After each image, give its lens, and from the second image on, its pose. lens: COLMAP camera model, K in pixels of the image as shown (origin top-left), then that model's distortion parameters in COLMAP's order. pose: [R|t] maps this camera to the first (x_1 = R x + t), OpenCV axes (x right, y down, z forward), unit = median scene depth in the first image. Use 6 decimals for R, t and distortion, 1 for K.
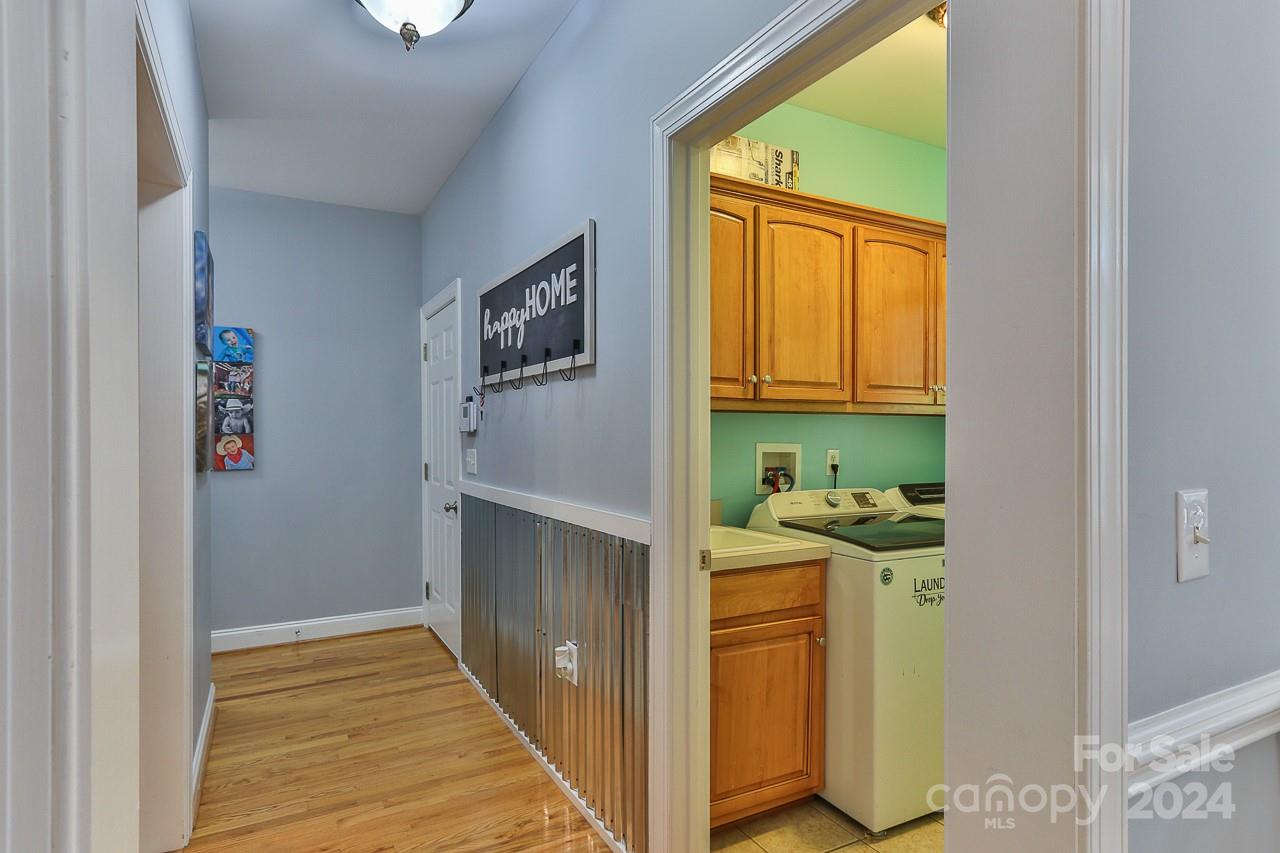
lens RADIAL K [[691.4, 0, 617.6], [0, 691.4, 452.5], [0, 0, 1]] dist [-0.001539, 0.000131]
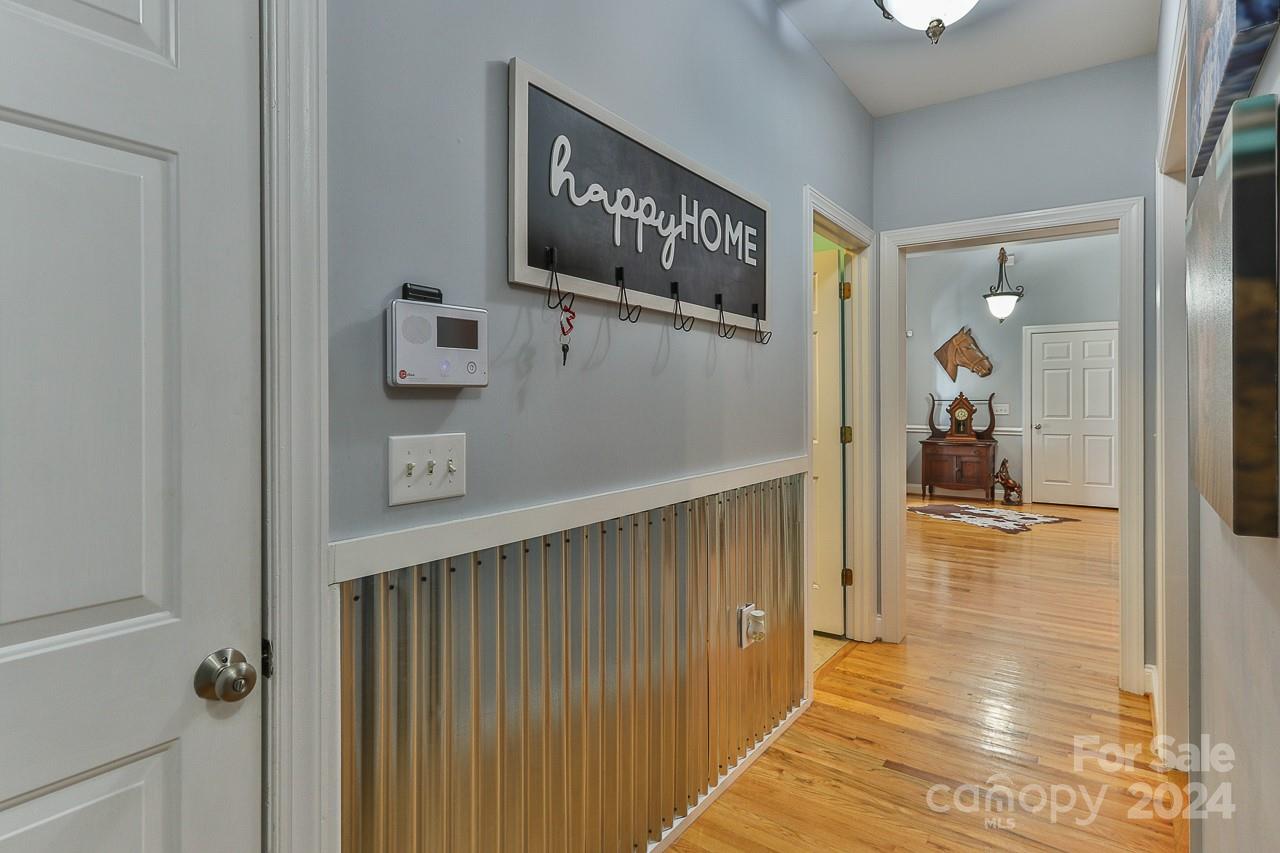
lens RADIAL K [[673.0, 0, 637.1], [0, 673.0, 401.8], [0, 0, 1]] dist [0.001188, 0.000220]
pose [[-0.454067, -0.008153, 0.890930, -0.794725], [0.022556, 0.999532, 0.020642, -0.036640], [-0.890682, 0.029469, -0.453671, 1.463747]]
